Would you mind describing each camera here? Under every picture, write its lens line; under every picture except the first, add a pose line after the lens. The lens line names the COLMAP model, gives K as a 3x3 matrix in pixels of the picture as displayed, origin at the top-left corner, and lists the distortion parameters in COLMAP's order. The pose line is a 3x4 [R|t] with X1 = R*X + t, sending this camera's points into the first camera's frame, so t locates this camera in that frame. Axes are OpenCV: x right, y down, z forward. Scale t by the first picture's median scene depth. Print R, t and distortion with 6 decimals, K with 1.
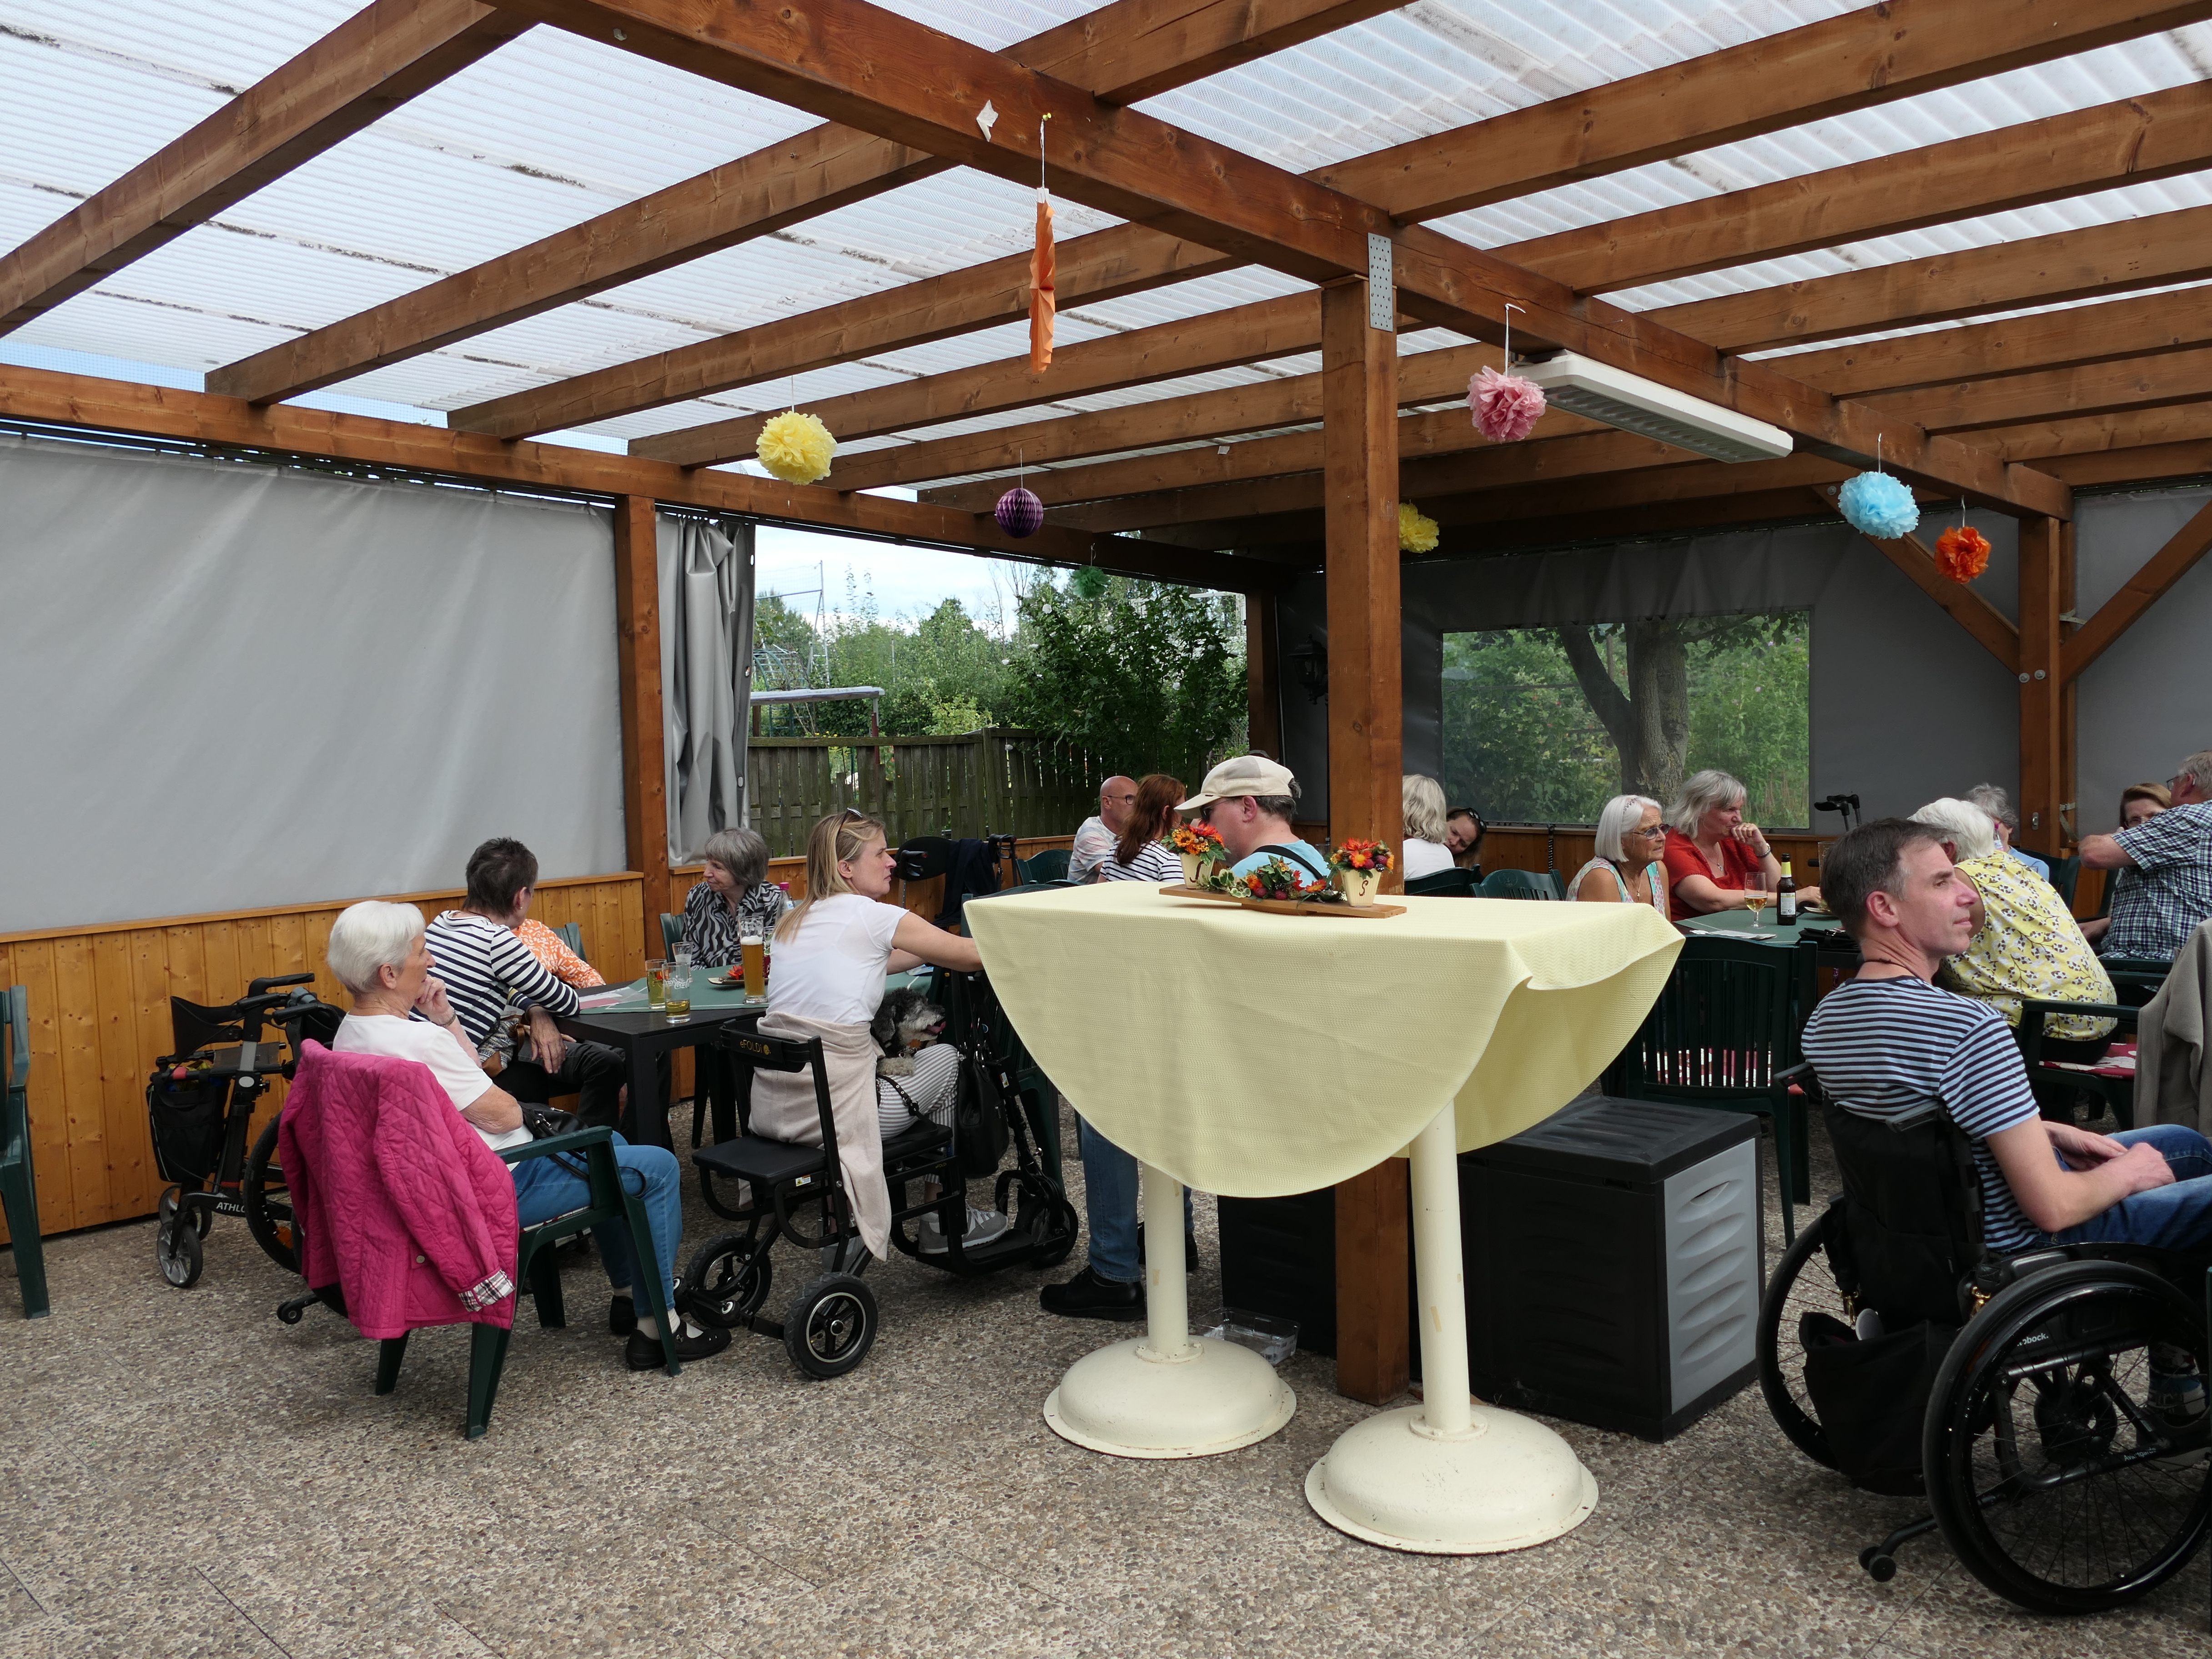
lens RADIAL K [[1762.0, 0, 1107.3], [0, 1762.0, 816.0], [0, 0, 1]] dist [-0.020080, 0.005638]
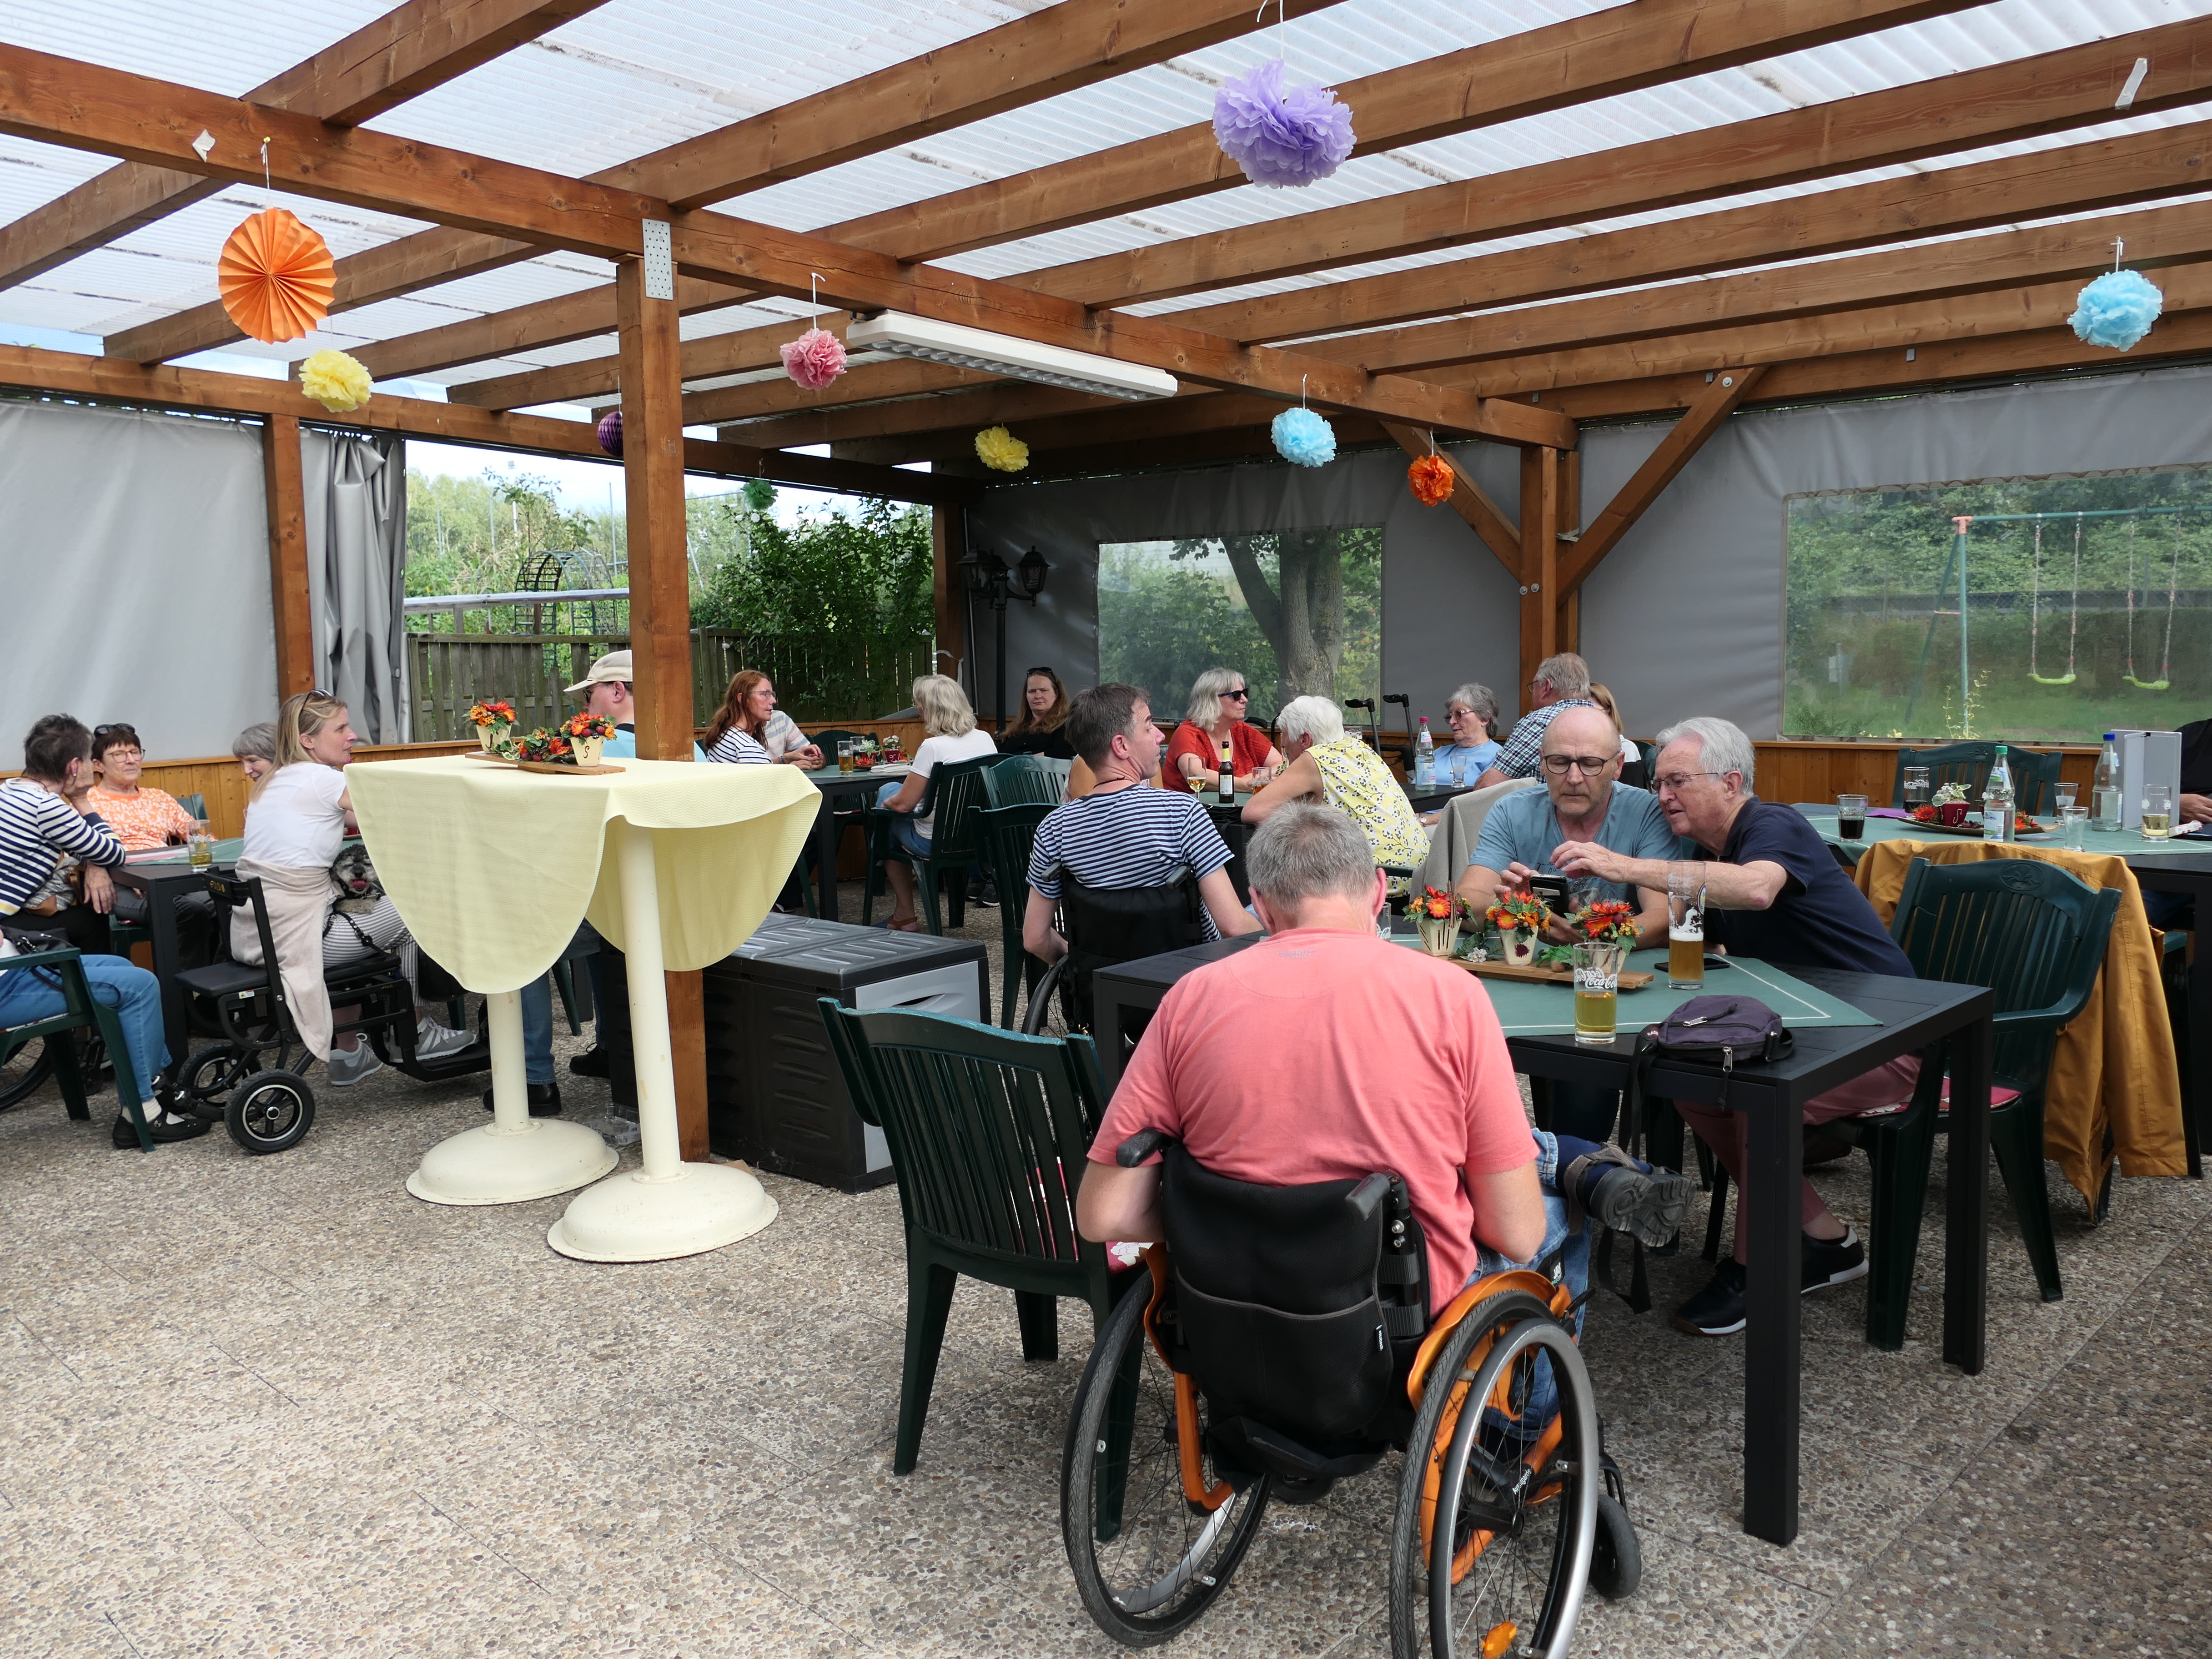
lens RADIAL K [[1759.4, 0, 1109.1], [0, 1759.4, 810.8], [0, 0, 1]] dist [-0.012768, -0.004721]
pose [[0.999858, 0.008287, 0.014647, 0.432719], [-0.009017, 0.998684, 0.050490, 0.014174], [-0.014209, -0.050615, 0.998617, -0.230974]]
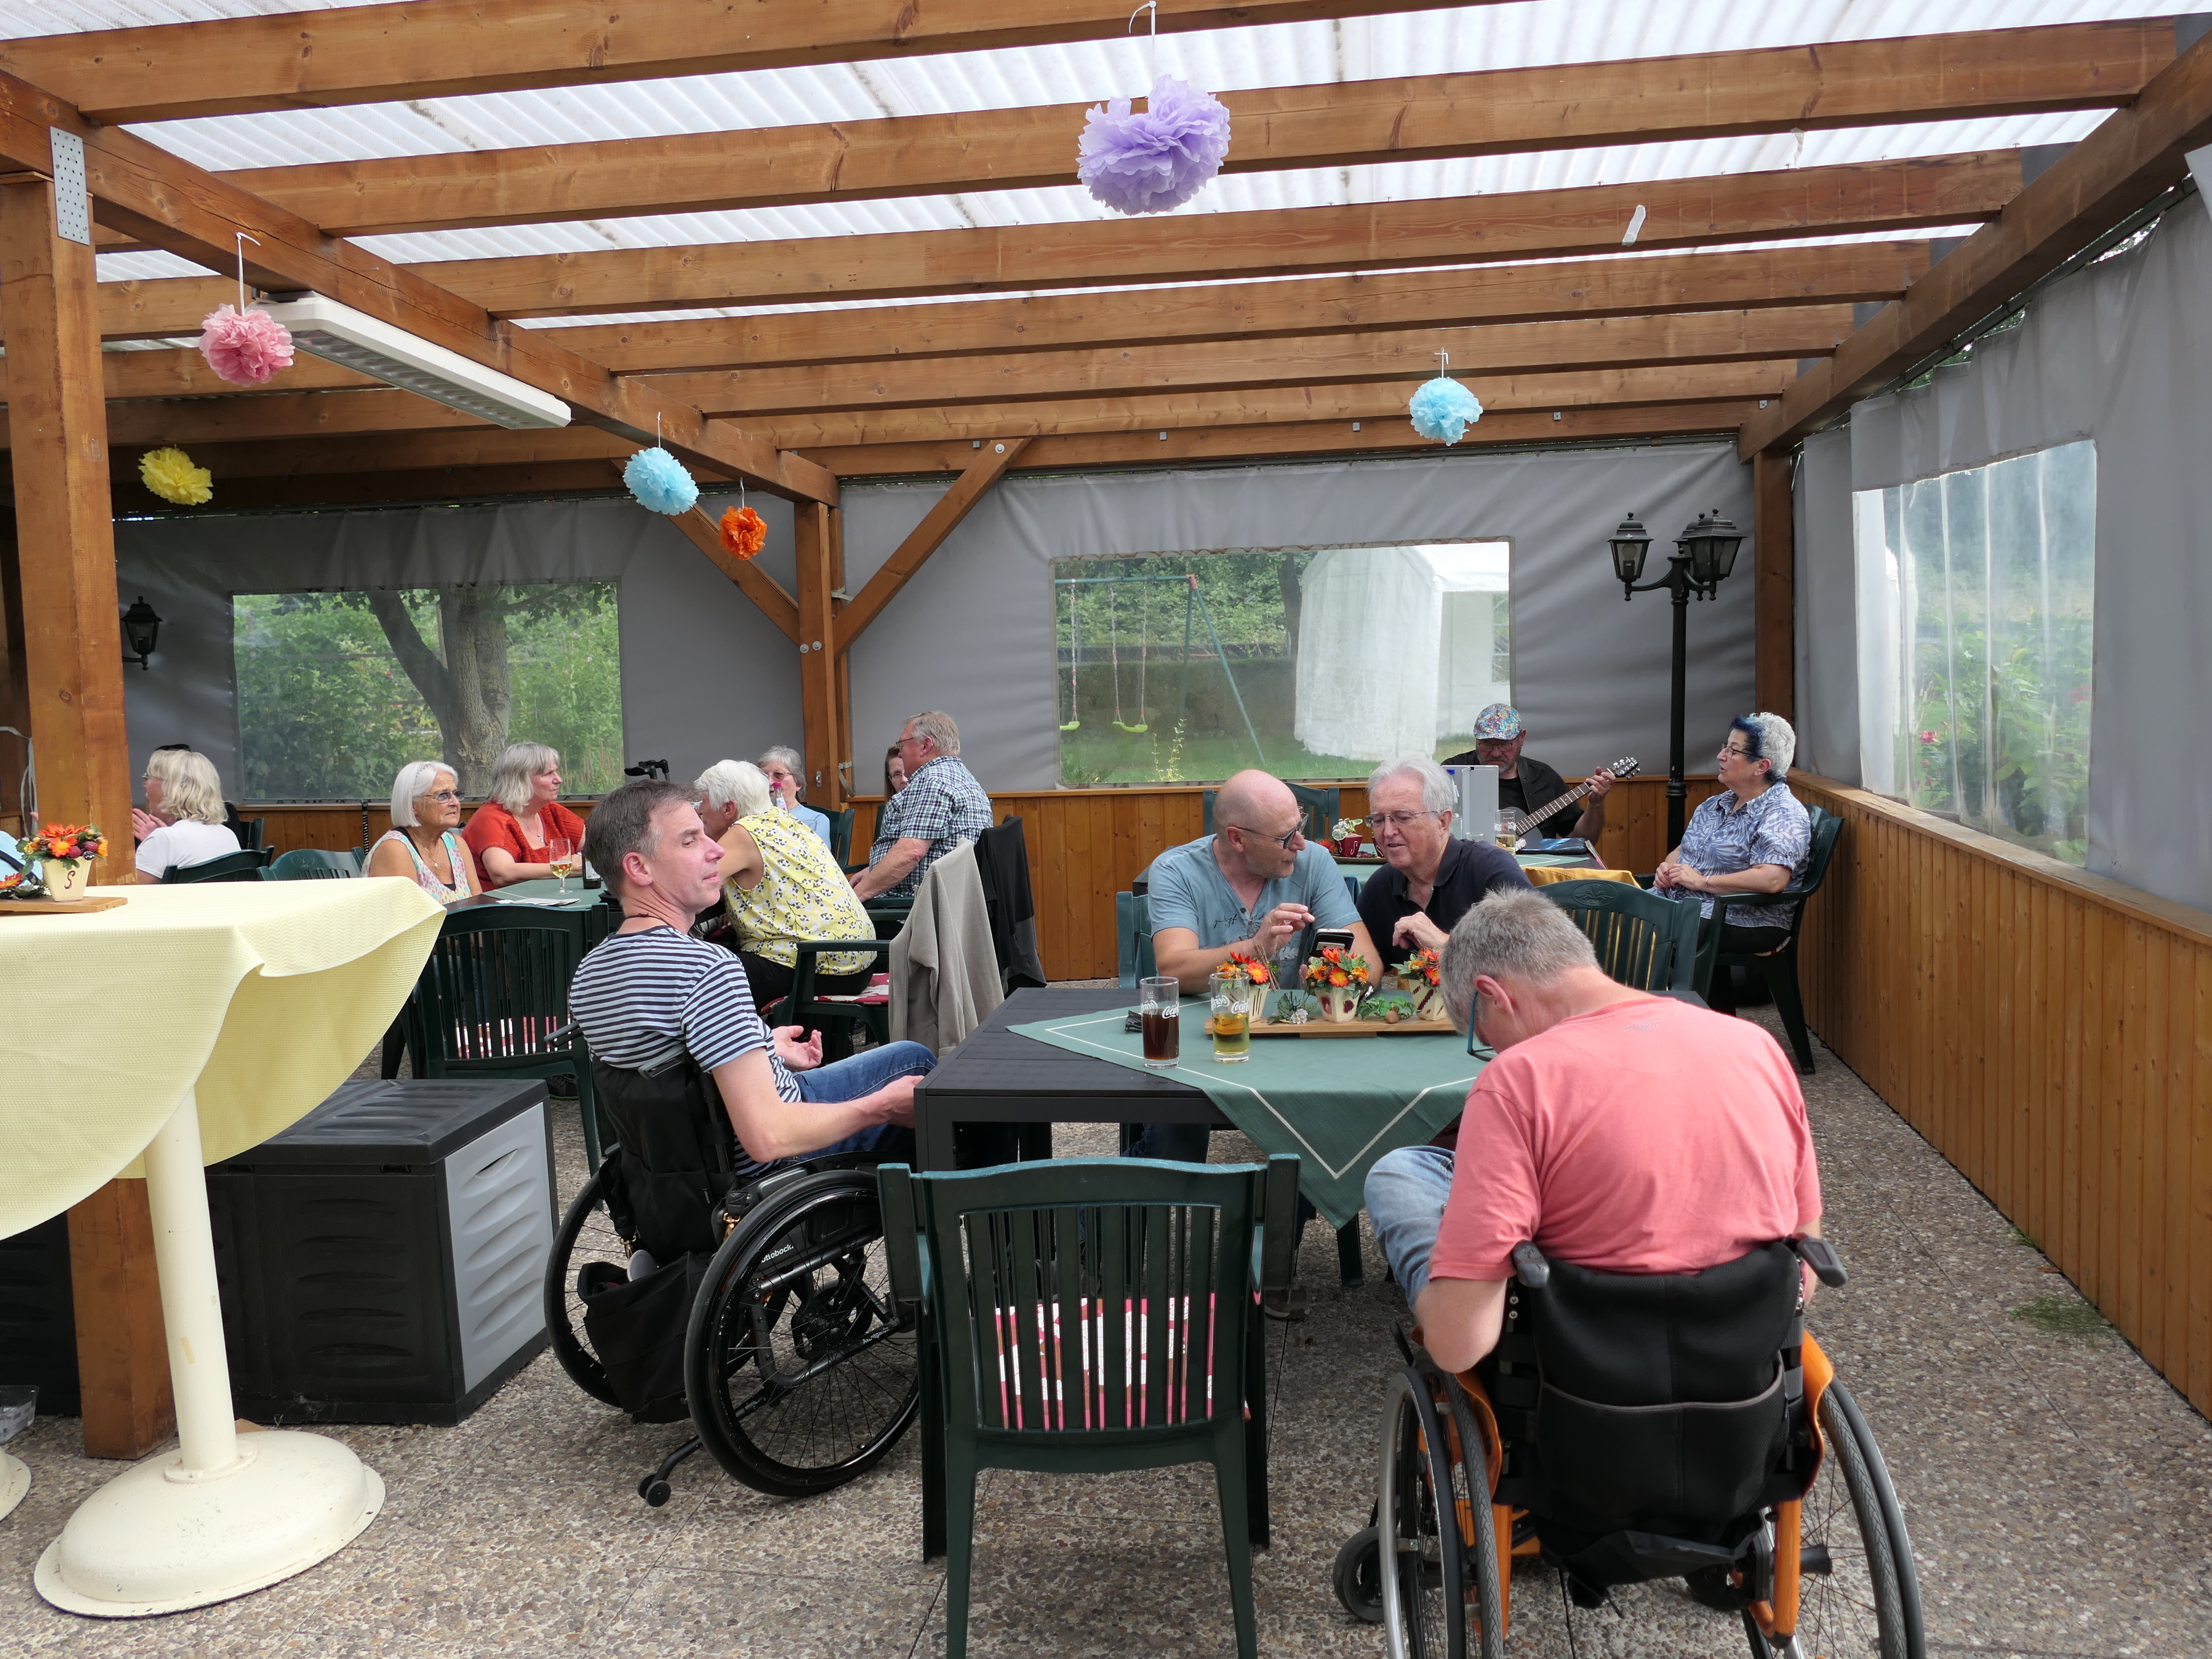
lens RADIAL K [[1762.0, 0, 1107.3], [0, 1762.0, 816.0], [0, 0, 1]] dist [-0.020080, 0.005638]
pose [[0.808894, -0.045931, 0.586158, 0.046915], [0.036241, 0.998943, 0.028264, 0.002849], [-0.586837, -0.001620, 0.809704, -0.005097]]
